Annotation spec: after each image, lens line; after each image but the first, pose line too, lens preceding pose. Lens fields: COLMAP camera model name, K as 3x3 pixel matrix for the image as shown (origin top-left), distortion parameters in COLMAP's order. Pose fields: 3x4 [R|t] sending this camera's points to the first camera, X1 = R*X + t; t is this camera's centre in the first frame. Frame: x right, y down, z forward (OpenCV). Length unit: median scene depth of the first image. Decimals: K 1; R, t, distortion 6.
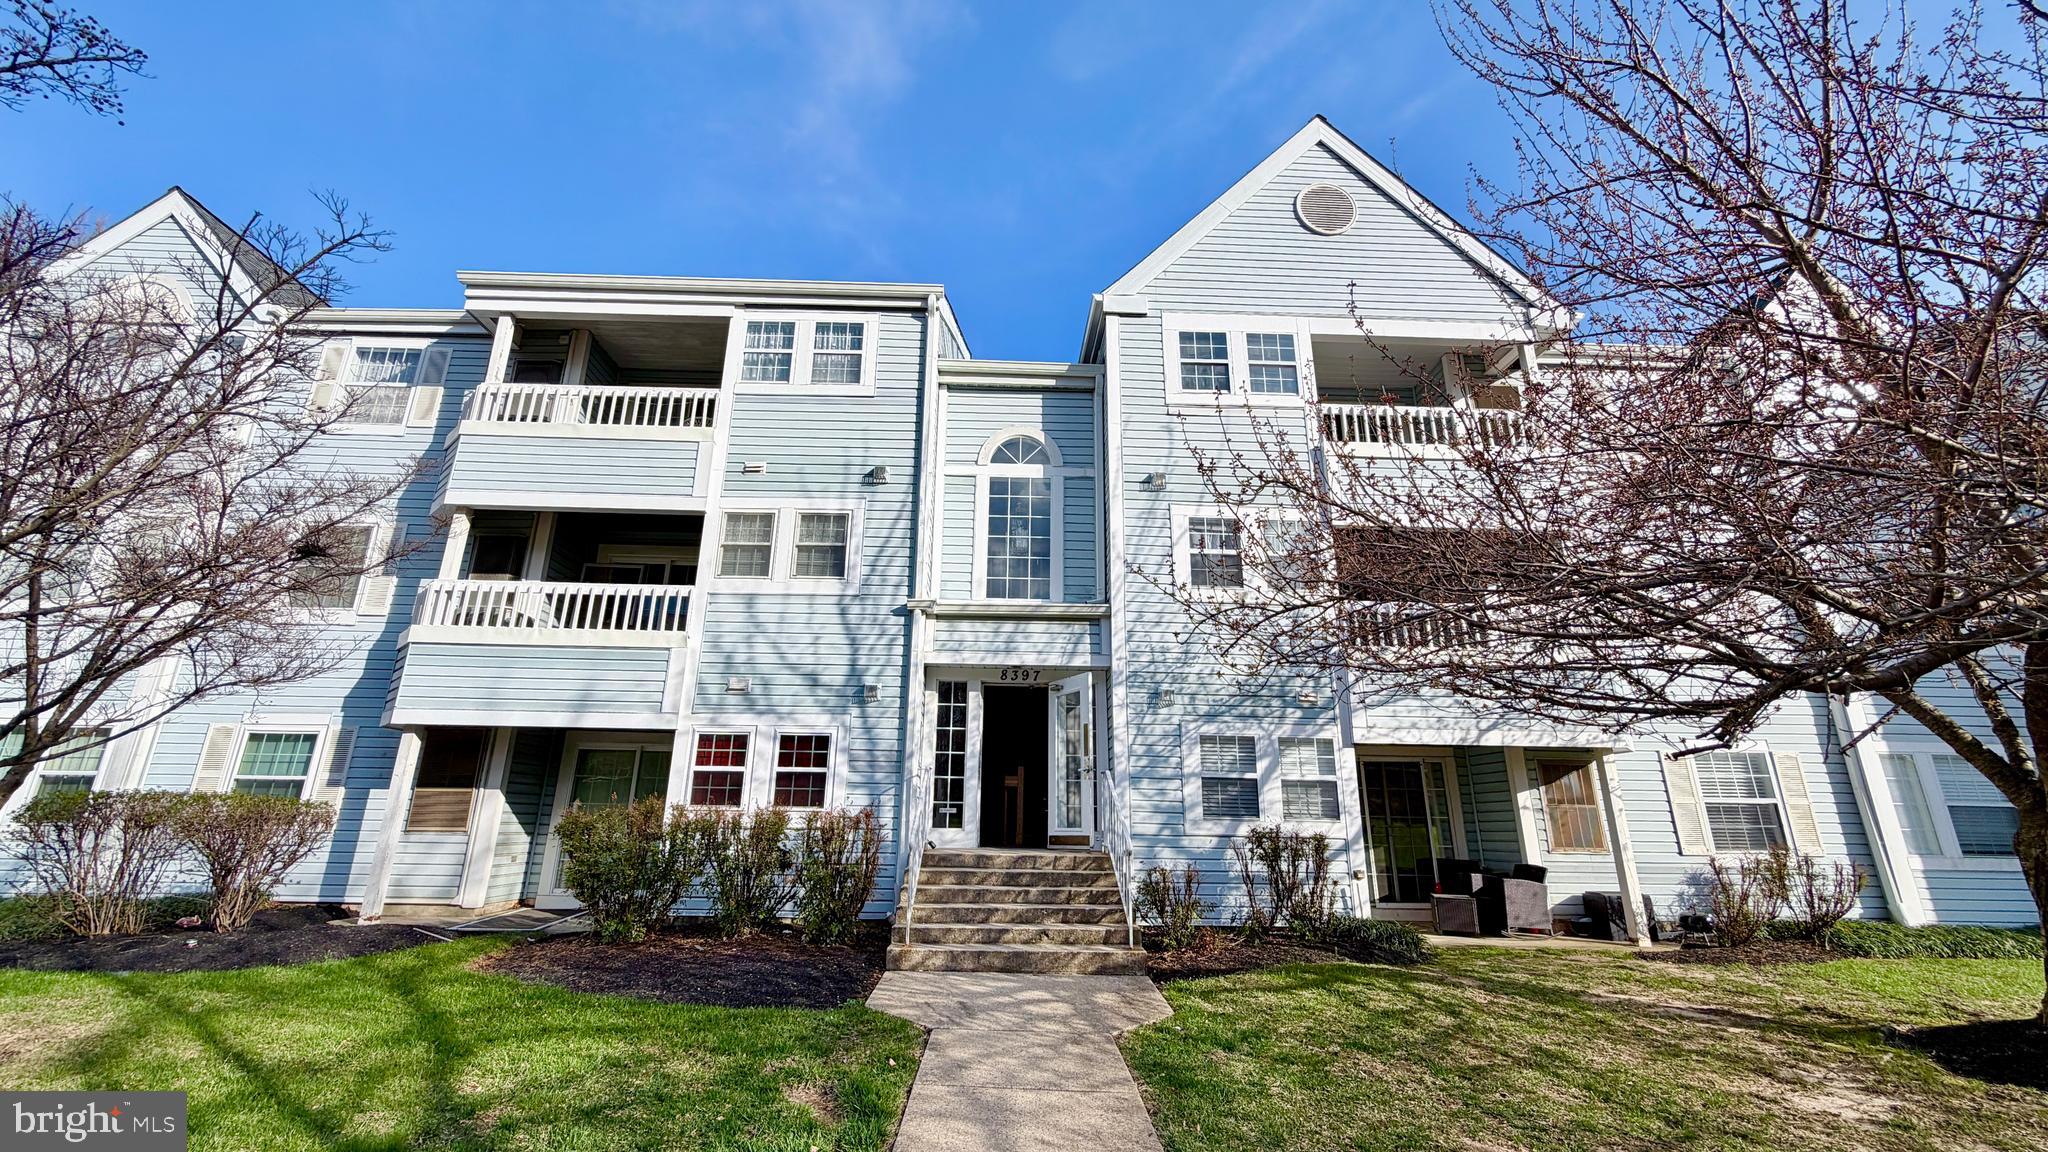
lens RADIAL K [[808.6, 0, 1024.0], [0, 808.6, 576.0], [0, 0, 1]] dist [0.000954, 0.000094]
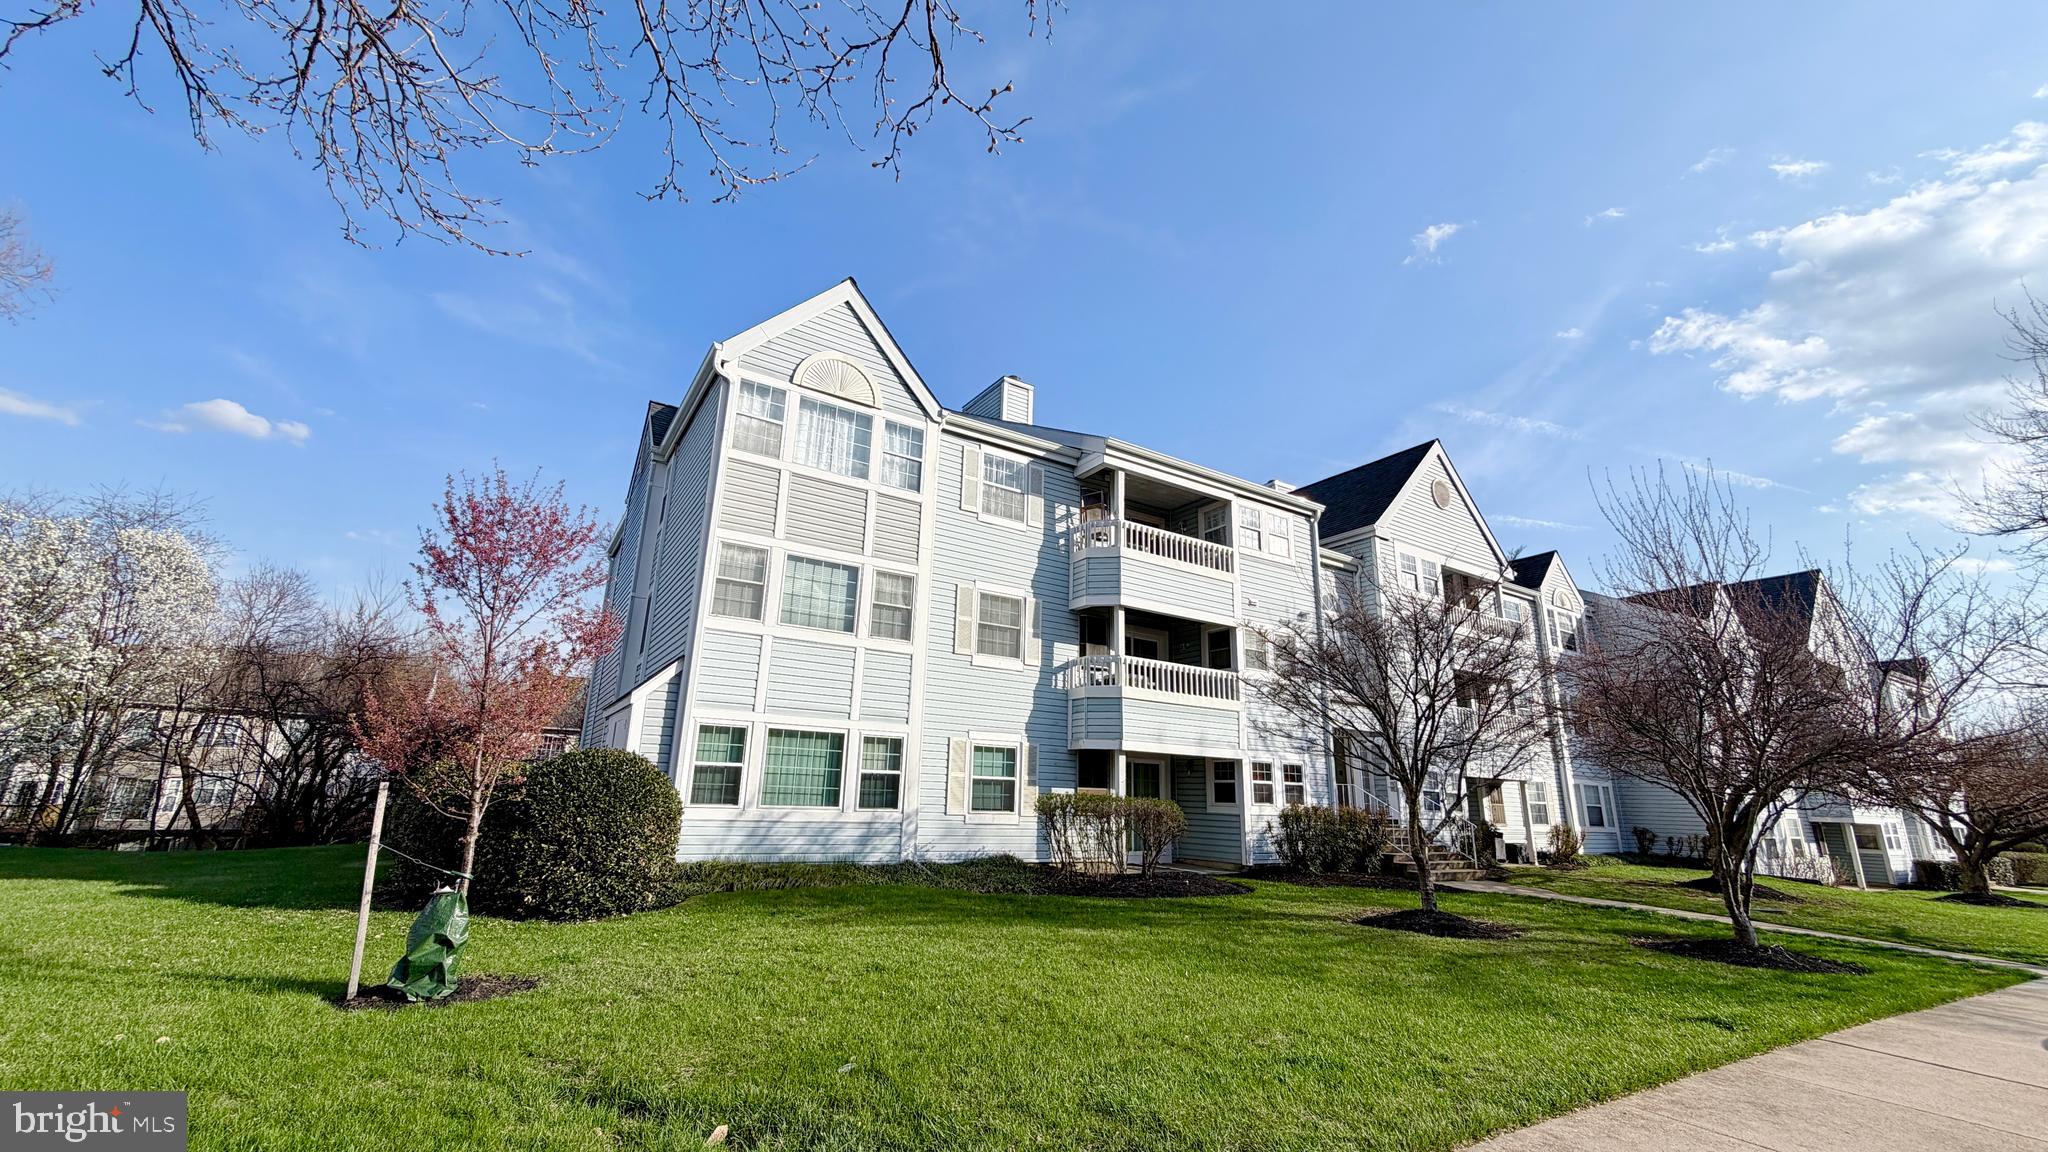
lens RADIAL K [[803.2, 0, 1023.5], [0, 803.2, 579.7], [0, 0, 1]] dist [0.002079, 0.000071]
pose [[0.858238, 0.147327, 0.491652, -1.578680], [-0.164246, 0.986380, -0.008864, -0.087305], [-0.486261, -0.073144, 0.870747, -0.215839]]
